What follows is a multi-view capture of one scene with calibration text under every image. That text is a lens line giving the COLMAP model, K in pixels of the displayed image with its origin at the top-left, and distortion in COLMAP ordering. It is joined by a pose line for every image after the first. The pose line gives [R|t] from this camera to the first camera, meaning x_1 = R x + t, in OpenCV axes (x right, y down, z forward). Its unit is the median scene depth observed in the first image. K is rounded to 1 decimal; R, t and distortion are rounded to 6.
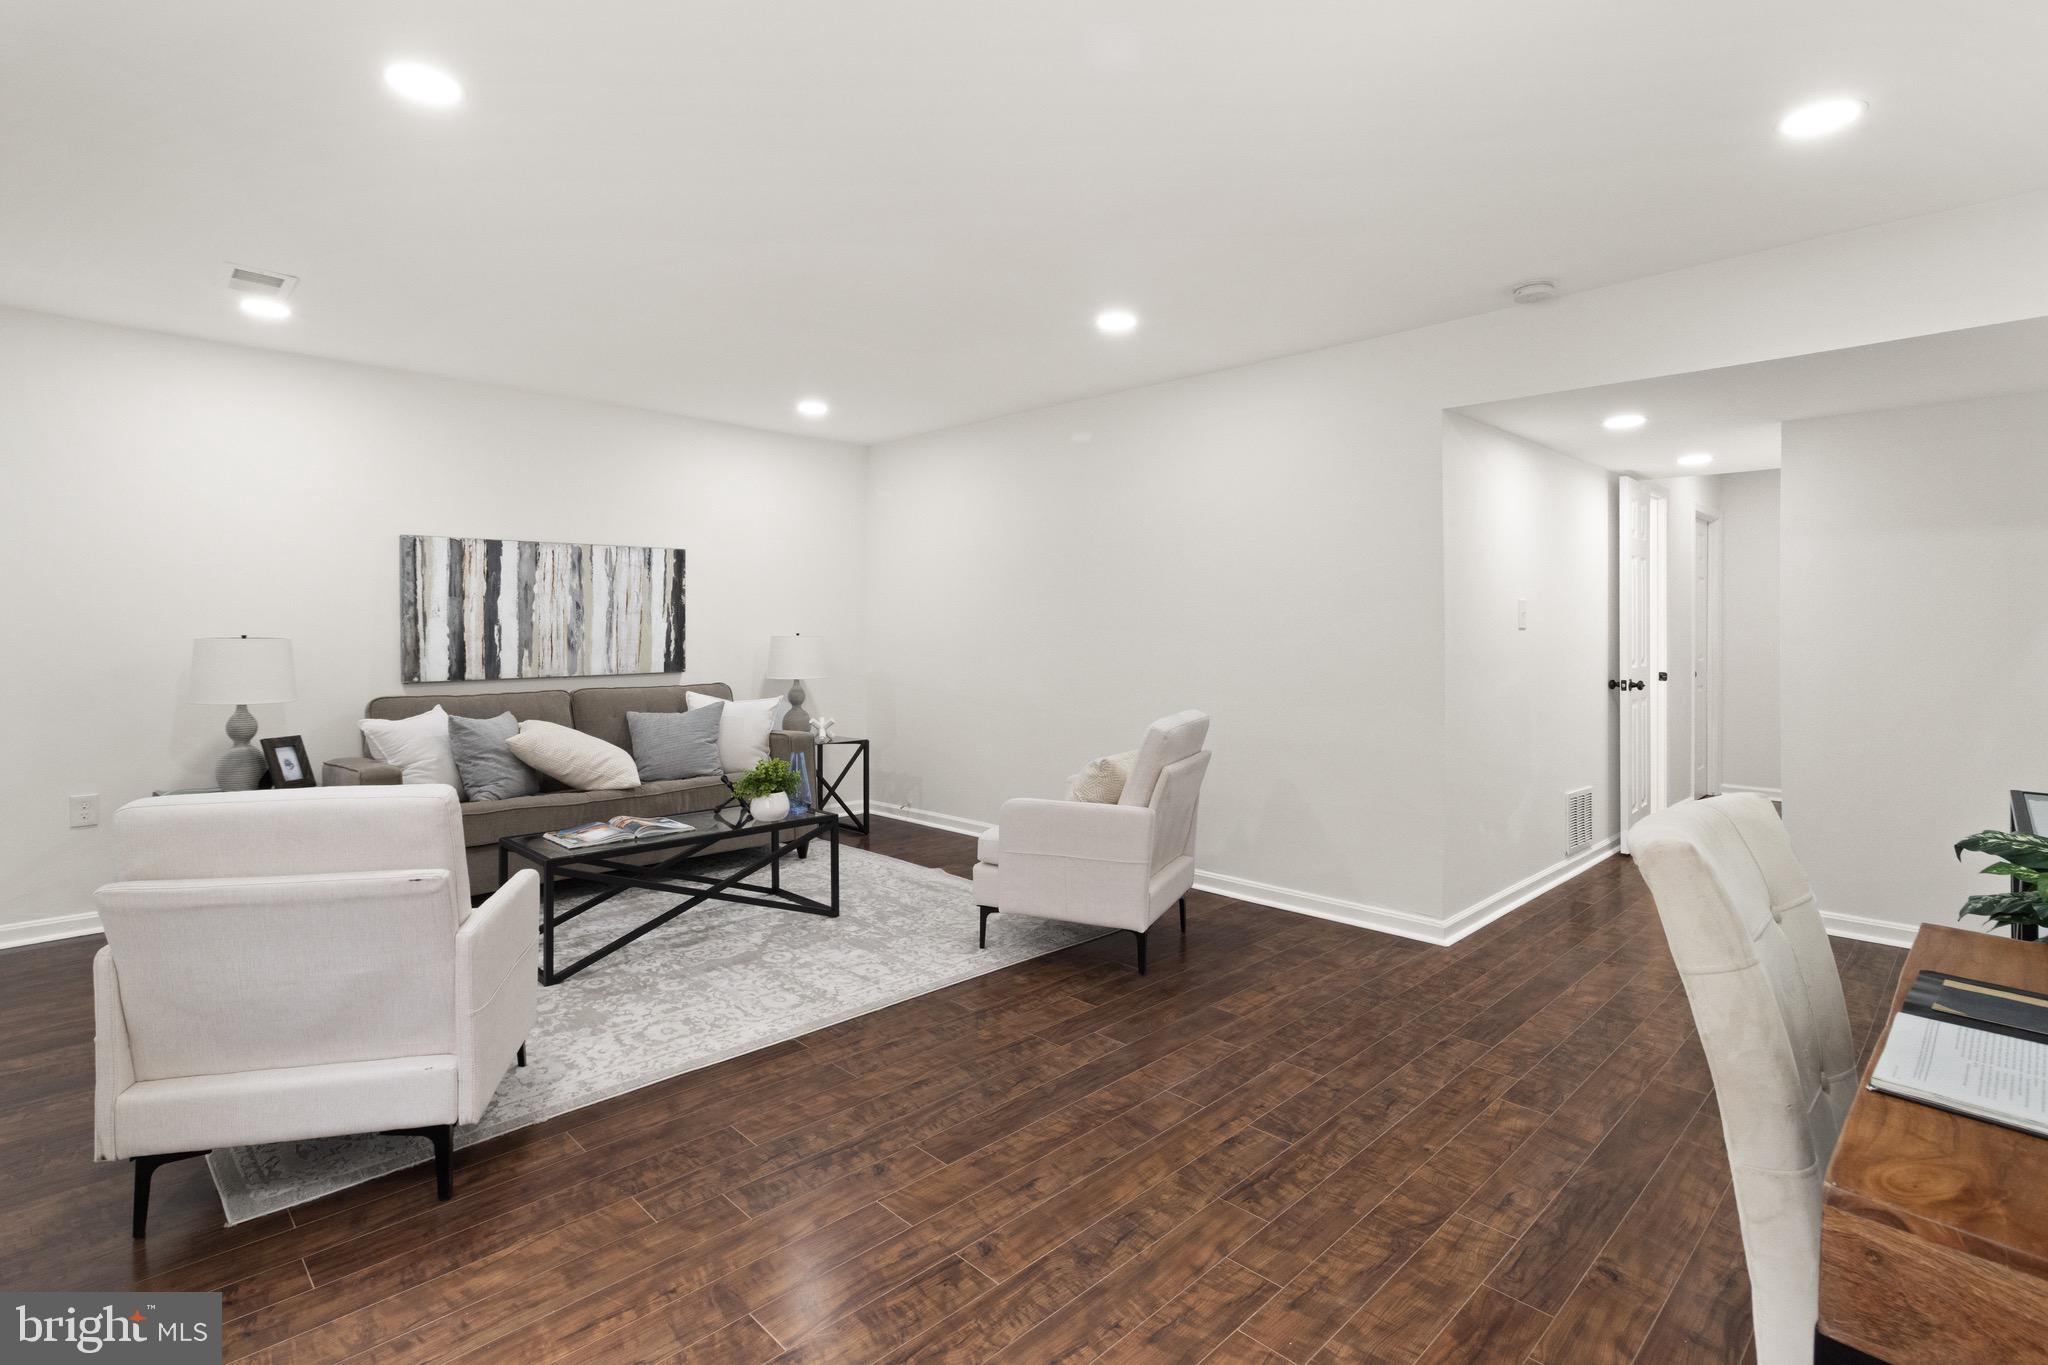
lens RADIAL K [[982.5, 0, 1020.9], [0, 982.5, 630.1], [0, 0, 1]] dist [0.002703, 0.000910]
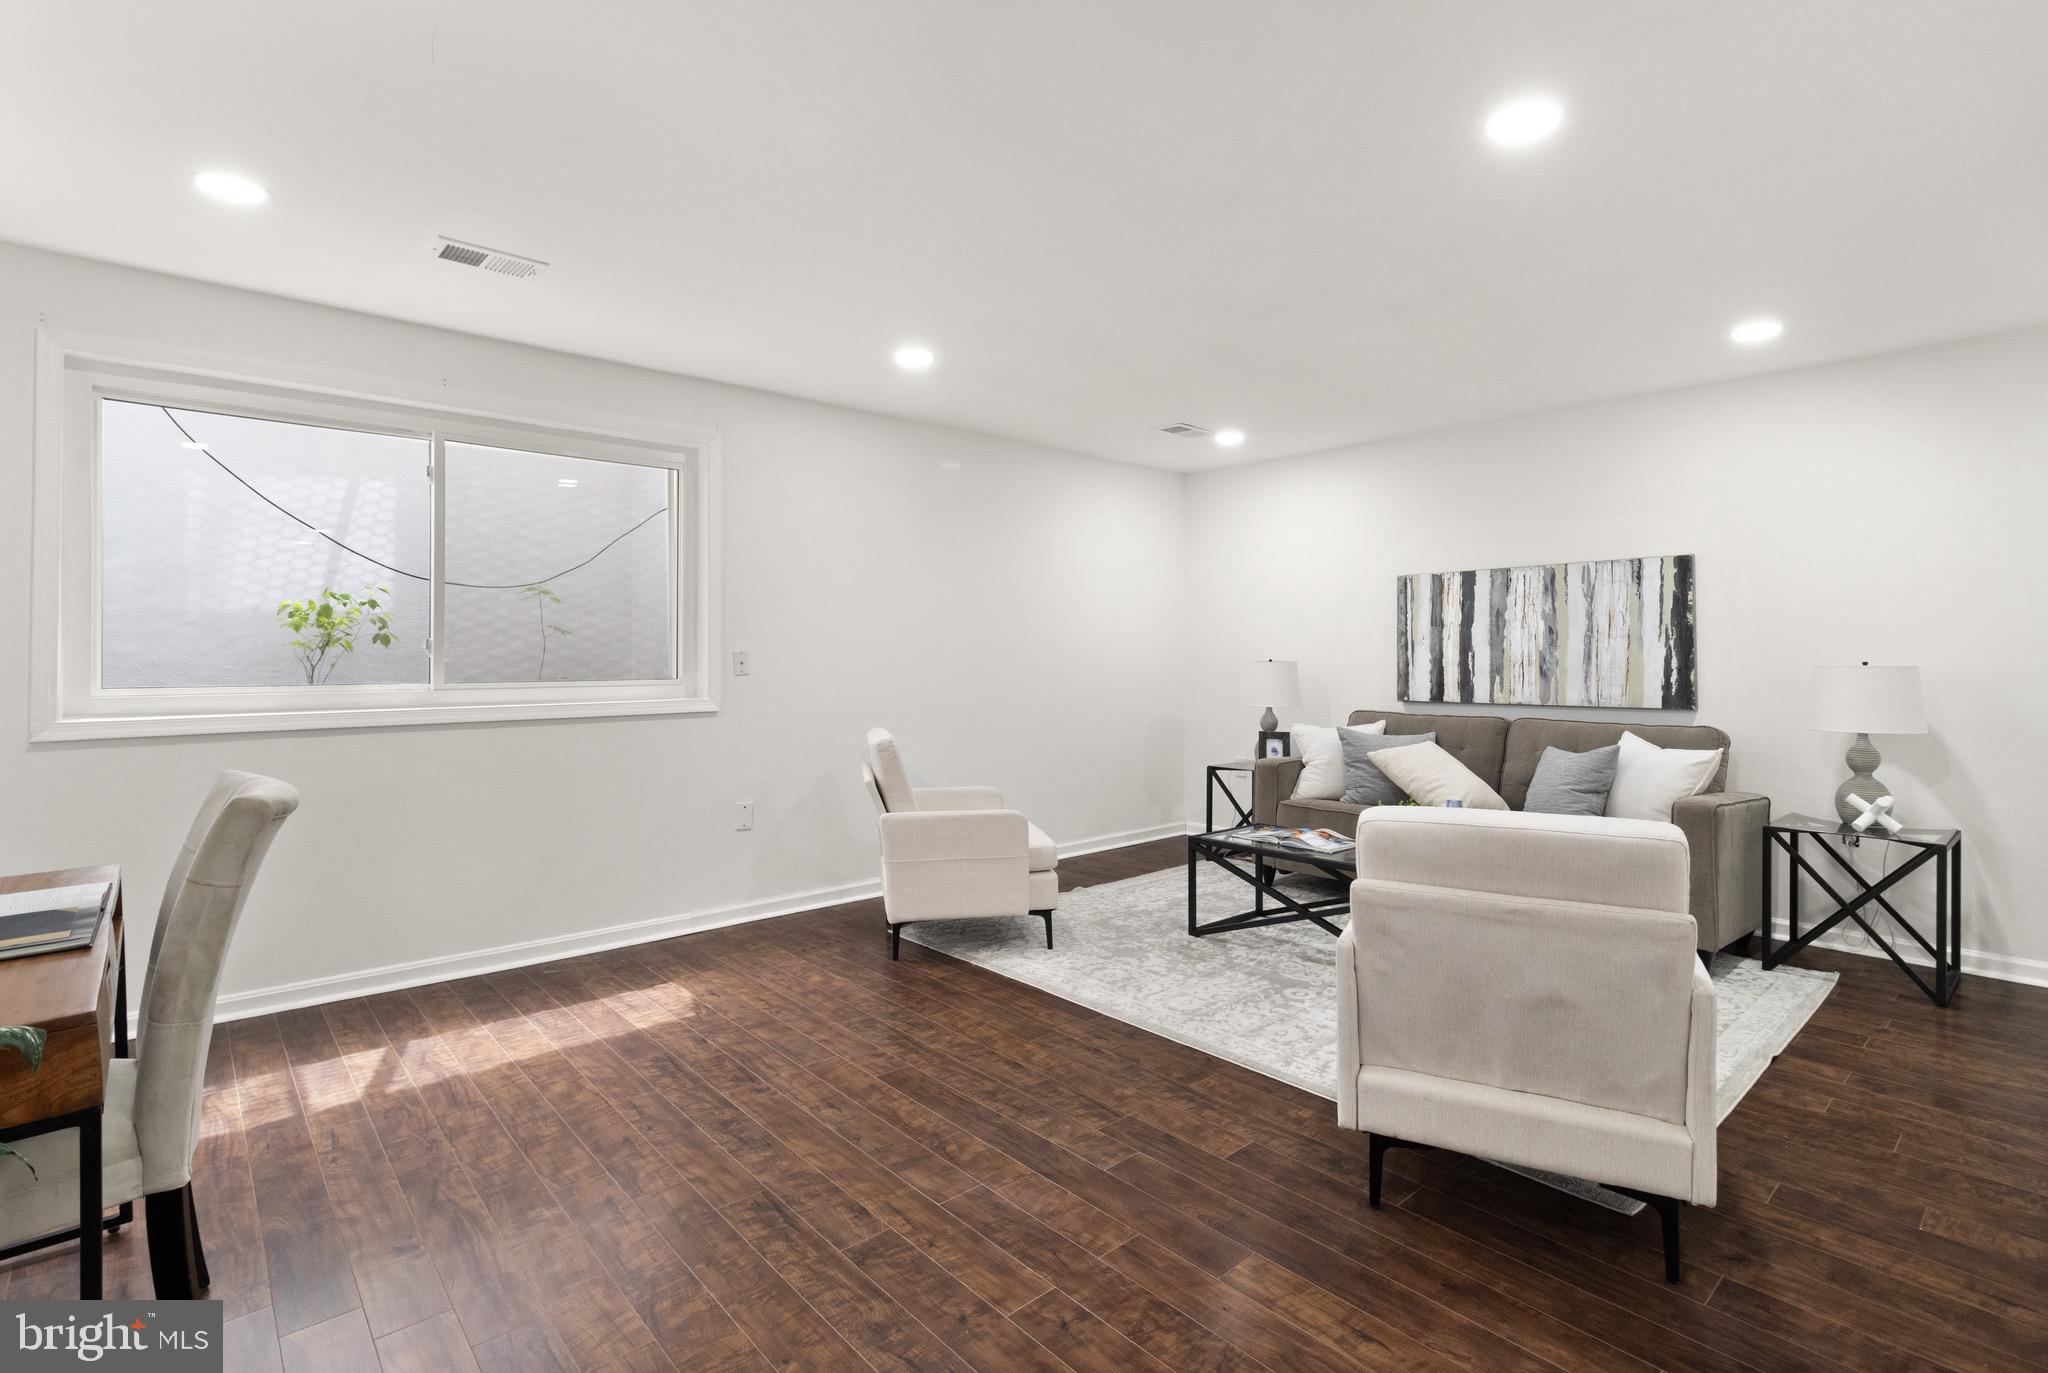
lens RADIAL K [[971.5, 0, 1017.8], [0, 971.5, 657.0], [0, 0, 1]] dist [0.000896, 0.000615]
pose [[-0.053086, 0.000384, -0.998590, 0.747498], [-0.003936, 0.999992, 0.000594, 0.002673], [0.998582, 0.003962, -0.053085, 0.803738]]
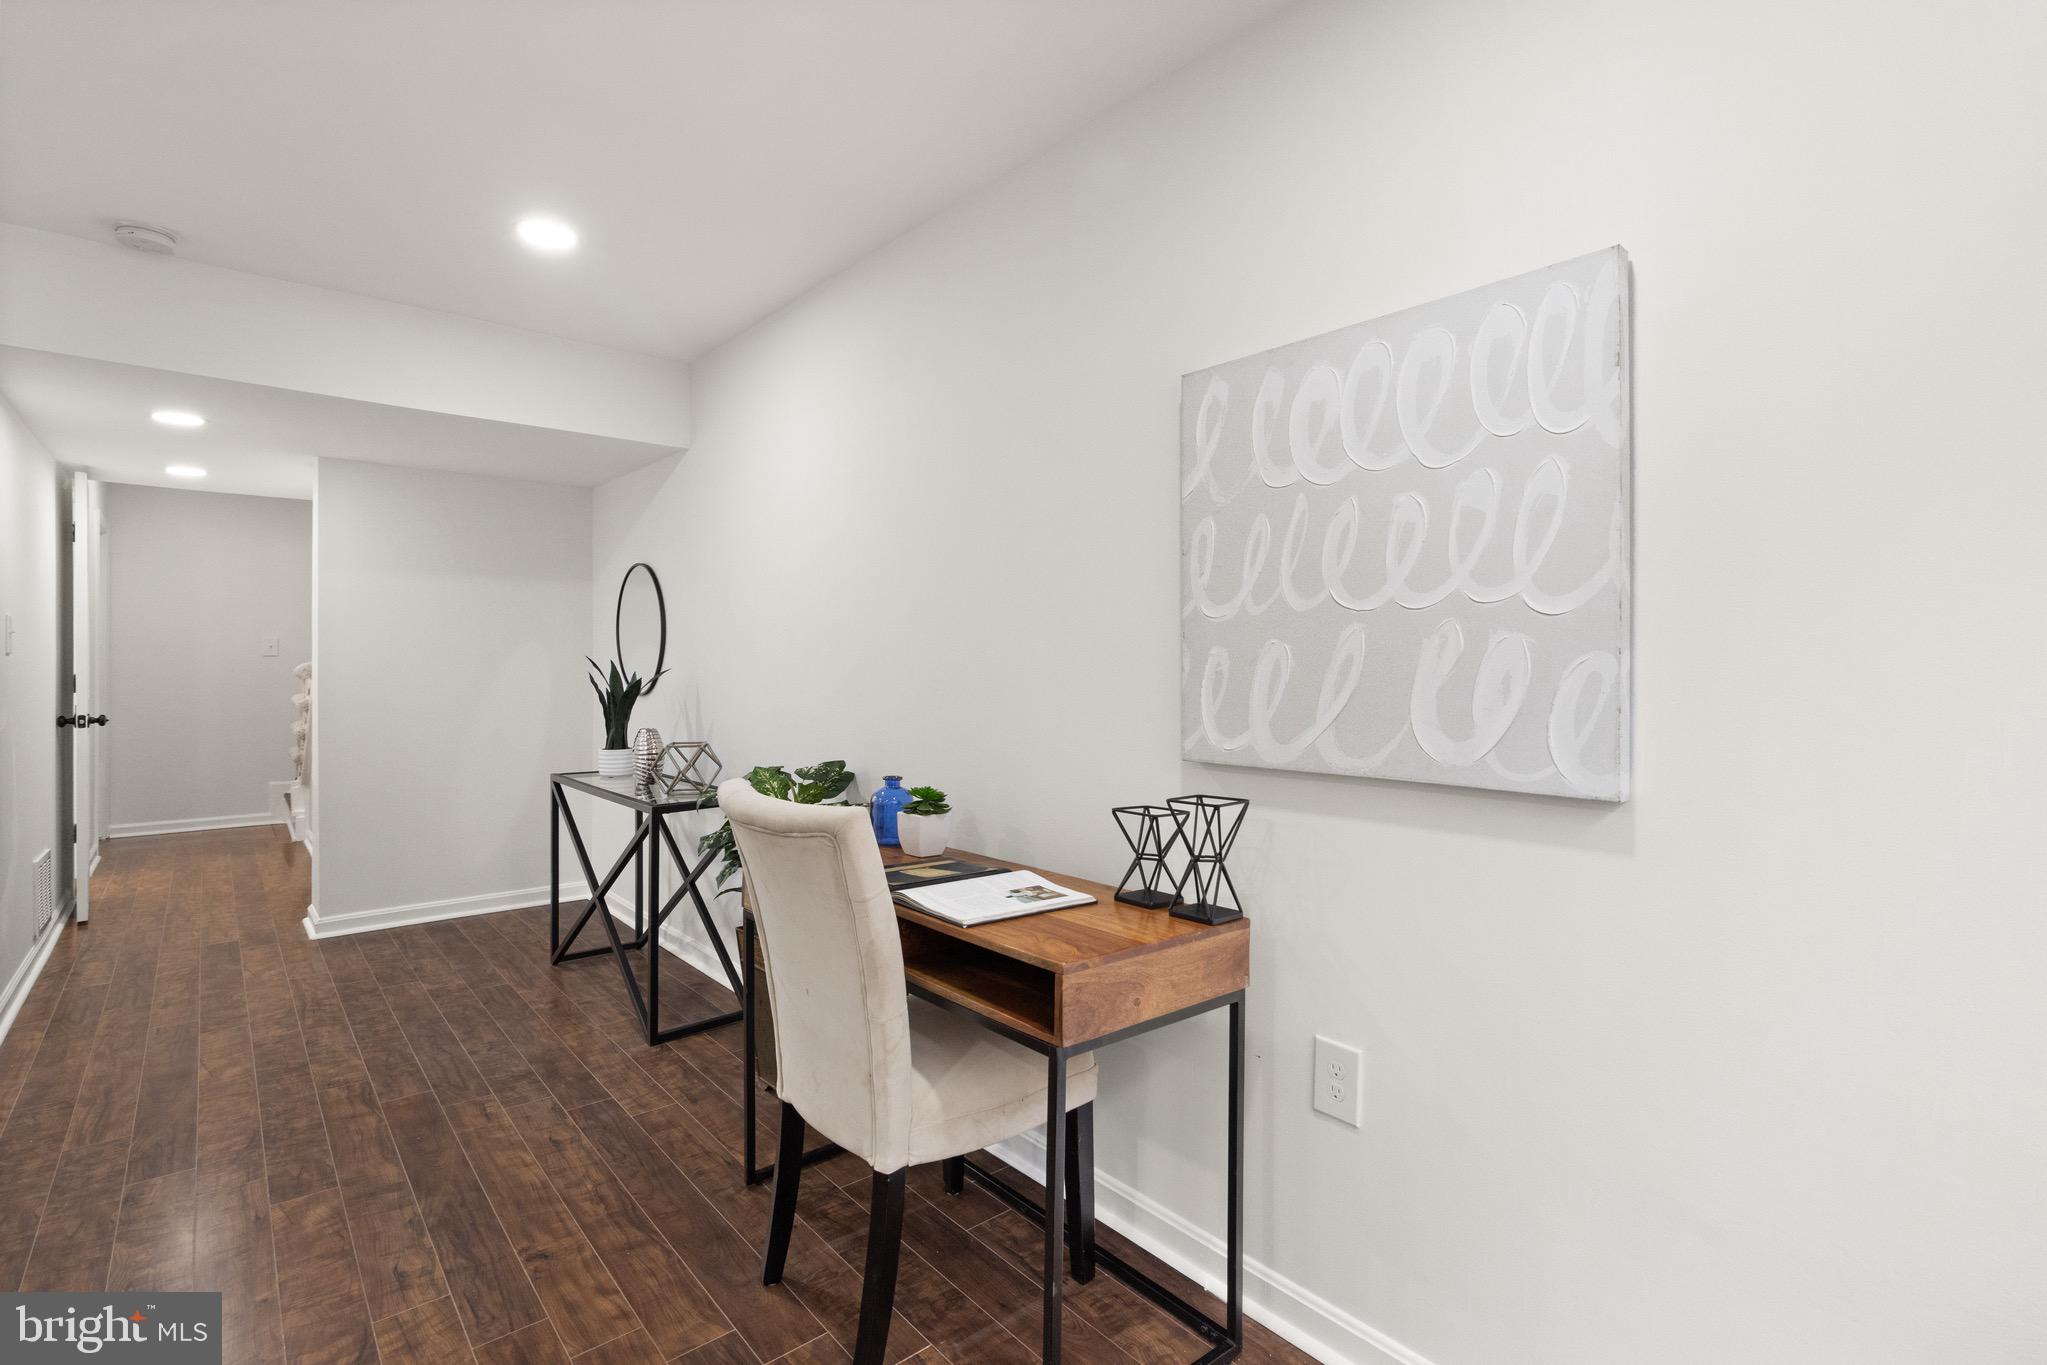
lens RADIAL K [[942.3, 0, 1020.7], [0, 942.3, 671.6], [0, 0, 1]] dist [0.001154, 0.000542]
pose [[0.068284, -0.012901, 0.997583, -0.205874], [-0.002733, 0.999910, 0.013118, 0.001000], [-0.997662, -0.003622, 0.068243, 0.220510]]
